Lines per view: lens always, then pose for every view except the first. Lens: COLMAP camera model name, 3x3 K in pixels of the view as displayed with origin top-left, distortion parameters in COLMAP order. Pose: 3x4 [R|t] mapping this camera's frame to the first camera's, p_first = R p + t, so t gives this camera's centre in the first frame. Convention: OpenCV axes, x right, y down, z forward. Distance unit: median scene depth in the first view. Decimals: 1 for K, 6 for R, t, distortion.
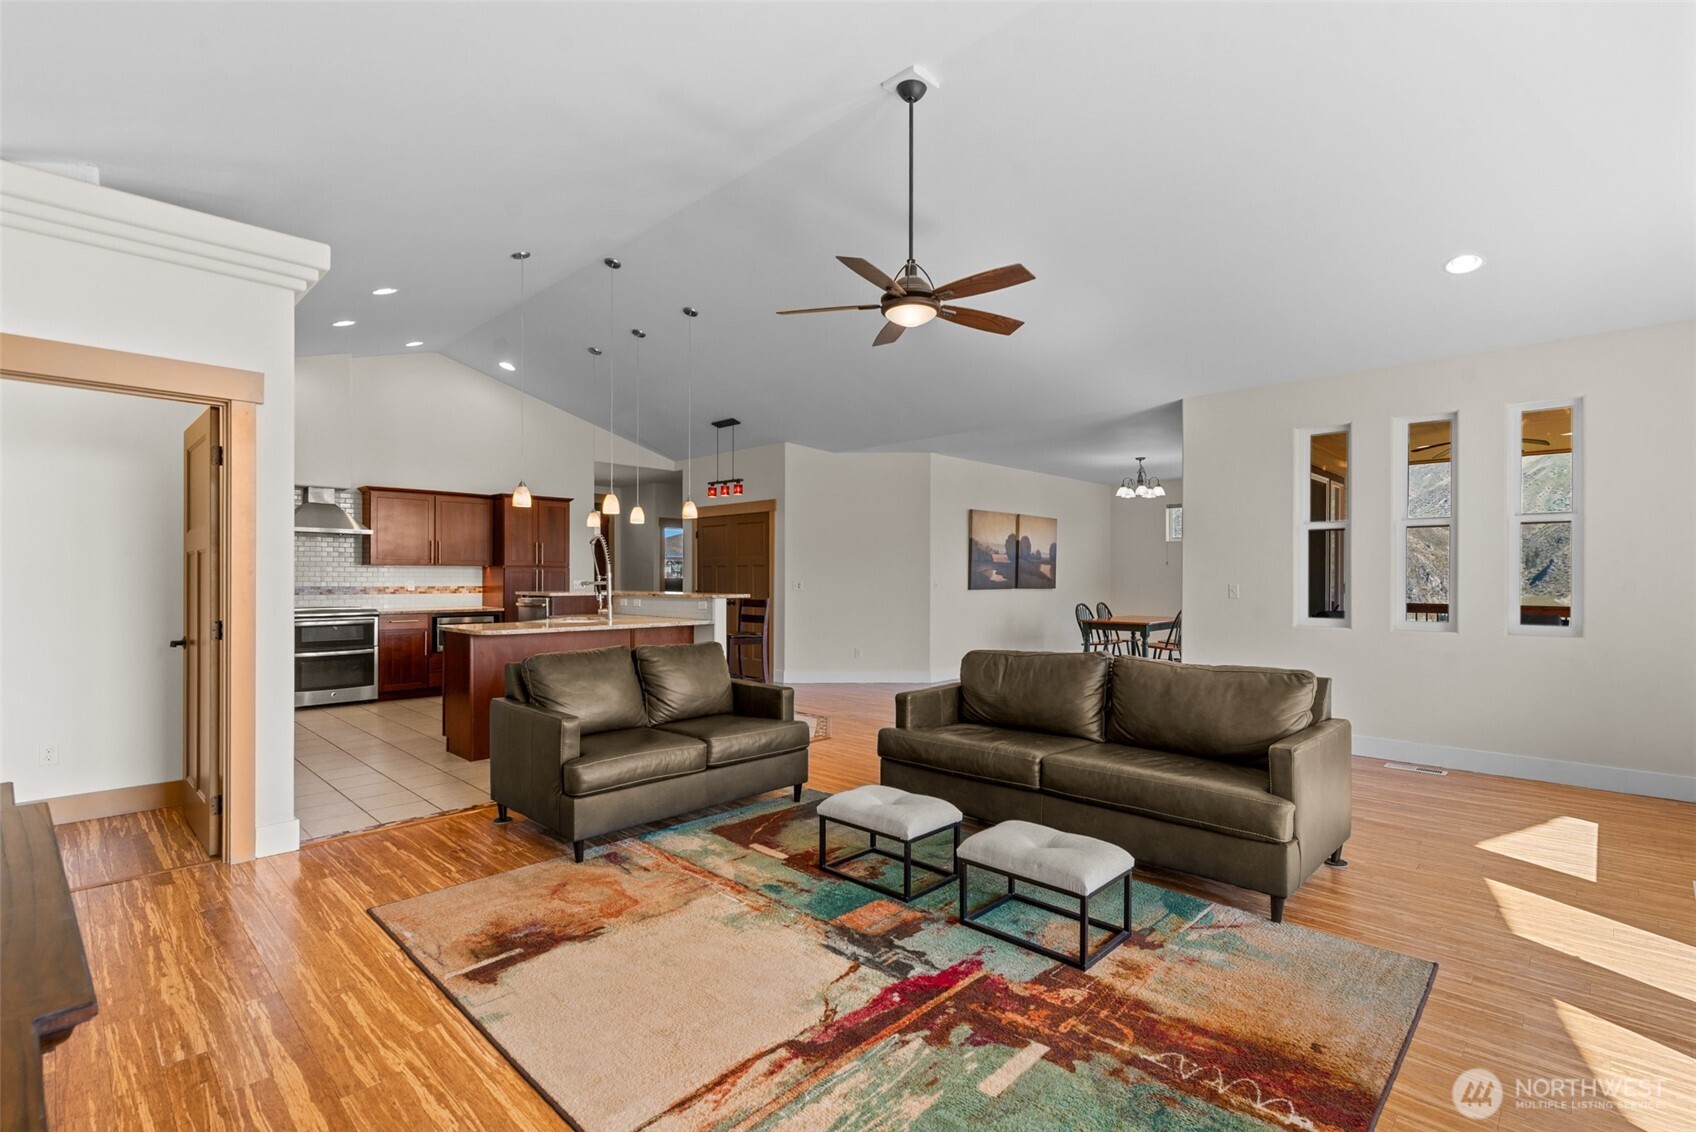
lens RADIAL K [[779.7, 0, 851.4], [0, 779.7, 573.4], [0, 0, 1]] dist [0.000524, 0.000048]
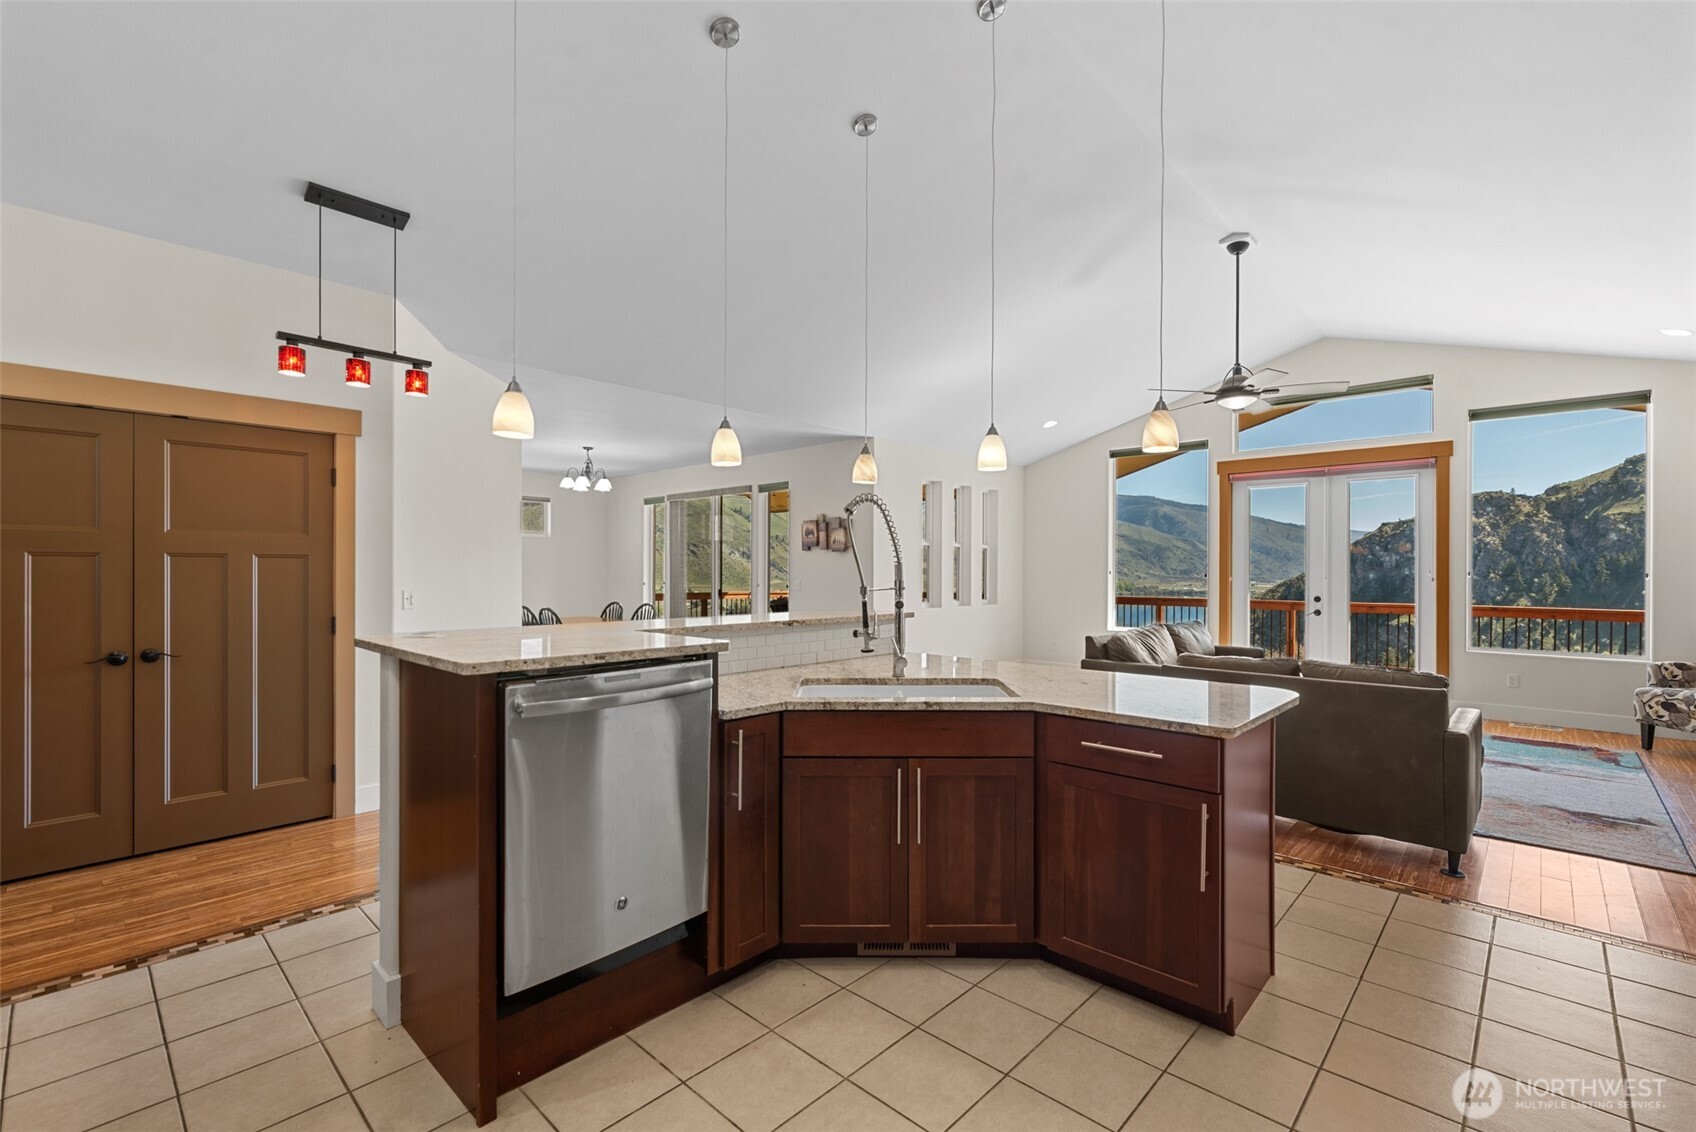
lens RADIAL K [[734.7, 0, 855.6], [0, 734.7, 573.6], [0, 0, 1]] dist [0.001337, -0.000568]
pose [[-0.020353, -0.006091, 0.999774, -1.873849], [-0.007655, 0.999953, 0.005937, -0.018696], [-0.999764, -0.007532, -0.020399, 2.535645]]
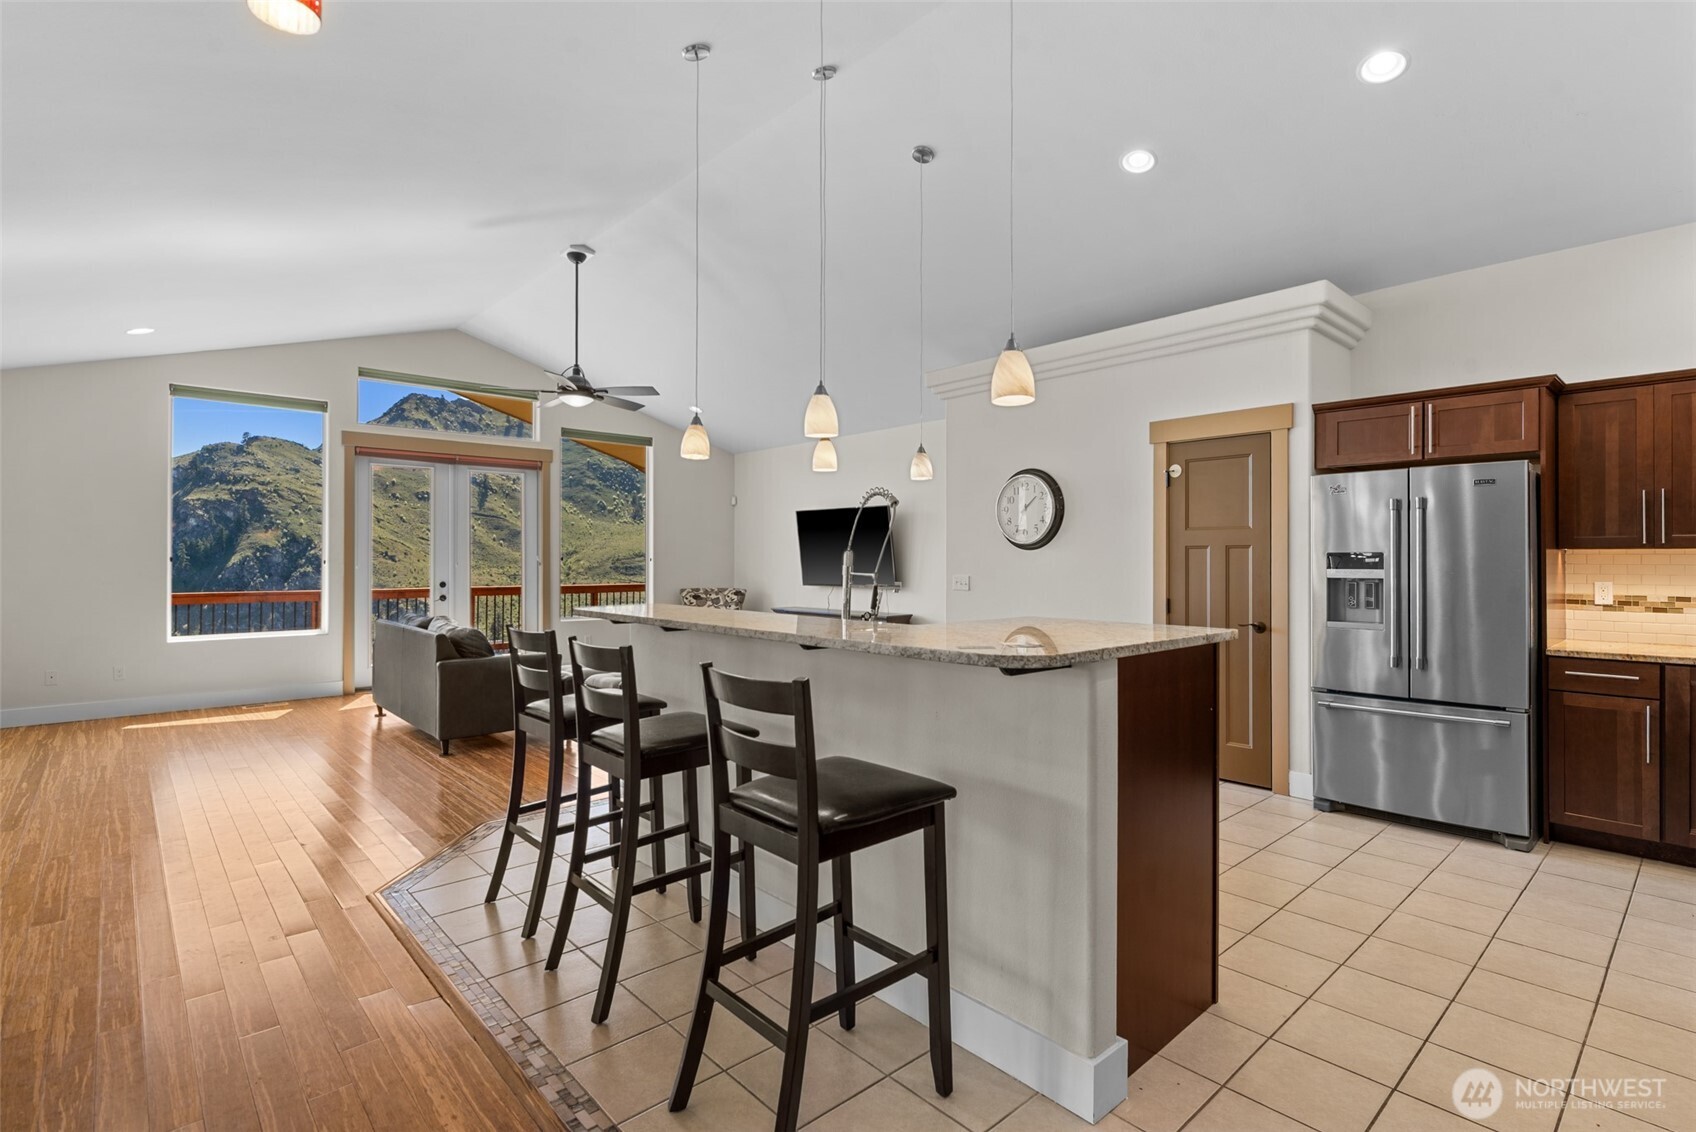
lens RADIAL K [[814.1, 0, 857.1], [0, 814.1, 551.3], [0, 0, 1]] dist [0.011142, -0.000078]
pose [[-0.998174, -0.002320, 0.060353, -0.857514], [-0.003171, 0.999897, -0.014006, -0.006990], [-0.060314, -0.014172, -0.998079, 3.795010]]
